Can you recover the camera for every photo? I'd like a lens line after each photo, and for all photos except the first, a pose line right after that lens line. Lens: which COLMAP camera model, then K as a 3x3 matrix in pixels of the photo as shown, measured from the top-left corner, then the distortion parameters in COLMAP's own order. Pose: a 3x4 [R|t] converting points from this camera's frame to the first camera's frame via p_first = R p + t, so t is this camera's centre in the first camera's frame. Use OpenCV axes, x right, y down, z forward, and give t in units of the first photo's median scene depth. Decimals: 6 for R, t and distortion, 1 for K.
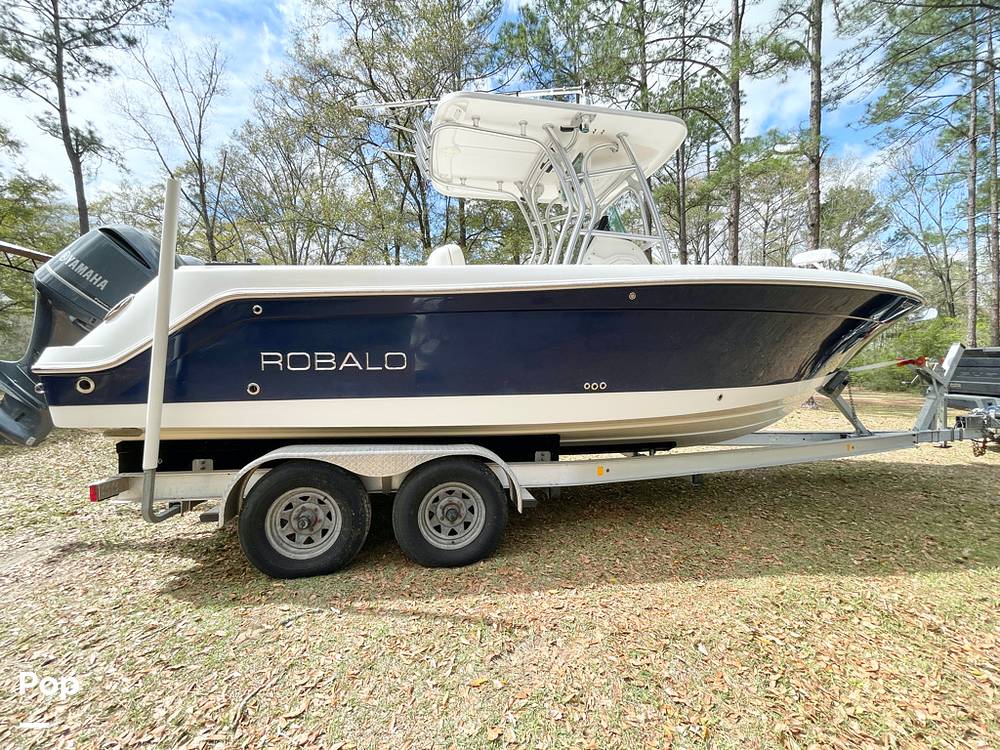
lens RADIAL K [[402.6, 0, 497.3], [0, 402.6, 372.0], [0, 0, 1]] dist [-0.001857, -0.000169]
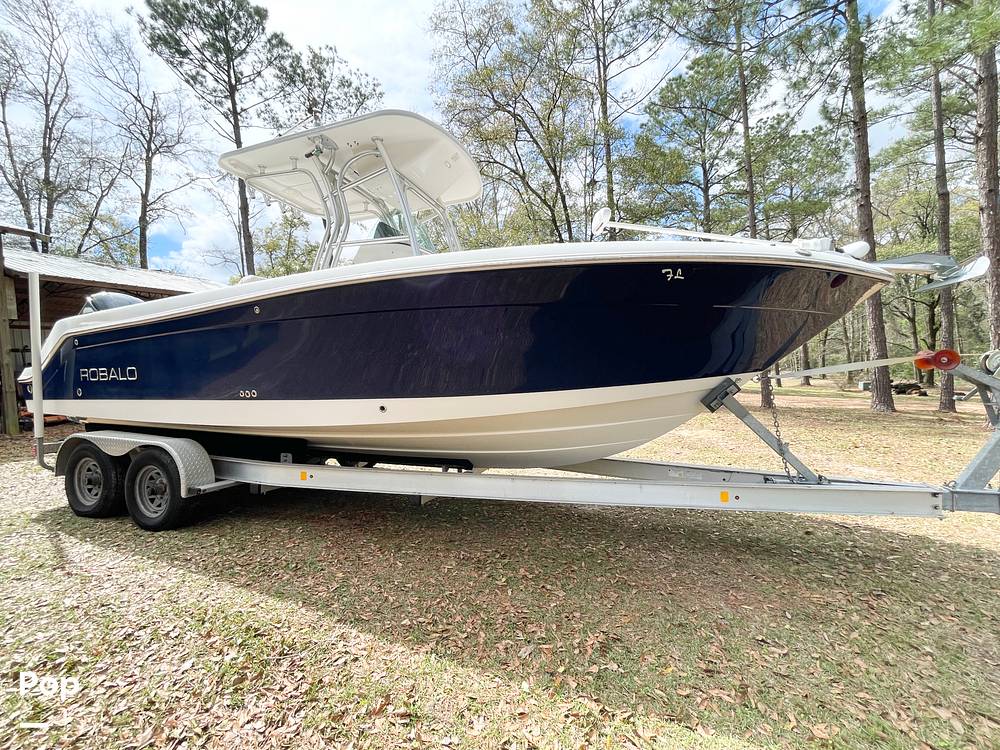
lens RADIAL K [[402.6, 0, 497.0], [0, 402.6, 376.4], [0, 0, 1]] dist [-0.001857, -0.000169]
pose [[0.874104, -0.008932, -0.485657, 1.218164], [0.001132, 0.999866, -0.016352, 0.005059], [0.485738, 0.013744, 0.873997, 0.328425]]
